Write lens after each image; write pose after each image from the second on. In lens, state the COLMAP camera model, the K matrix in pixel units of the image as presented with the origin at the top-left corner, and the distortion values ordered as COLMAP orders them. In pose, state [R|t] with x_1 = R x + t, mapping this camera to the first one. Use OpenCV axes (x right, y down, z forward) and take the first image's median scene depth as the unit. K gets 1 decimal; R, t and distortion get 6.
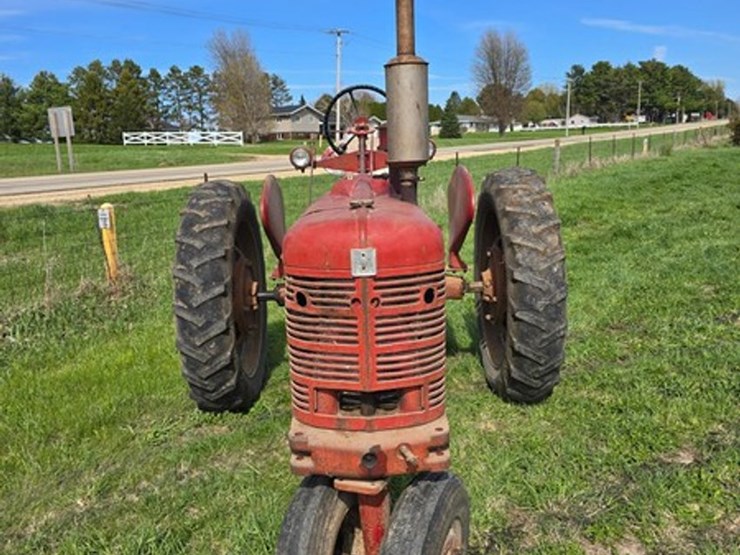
lens RADIAL K [[668.7, 0, 369.5], [0, 668.7, 316.8], [0, 0, 1]] dist [0.096927, -0.128702]
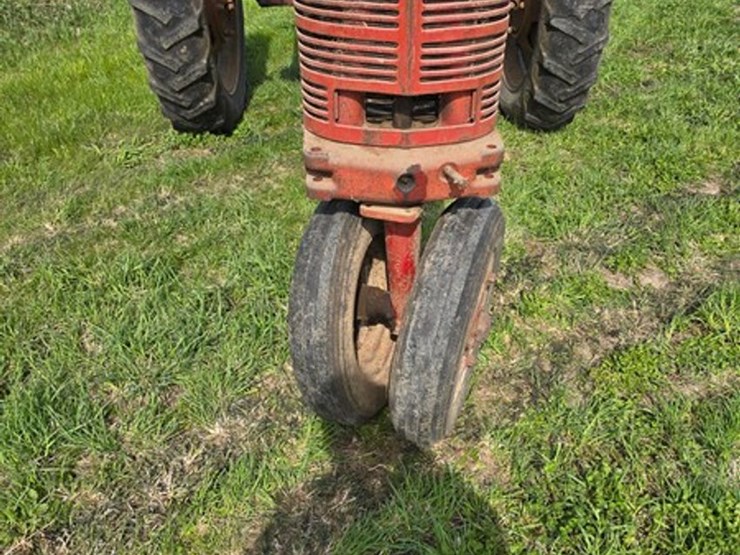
lens RADIAL K [[495.7, 0, 359.8], [0, 495.7, 286.6], [0, 0, 1]] dist [0.045634, -0.026968]
pose [[0.990691, -0.002887, 0.136103, -0.114810], [-0.046578, 0.932246, 0.358816, 0.094508], [-0.127917, -0.361815, 0.923432, 0.321772]]
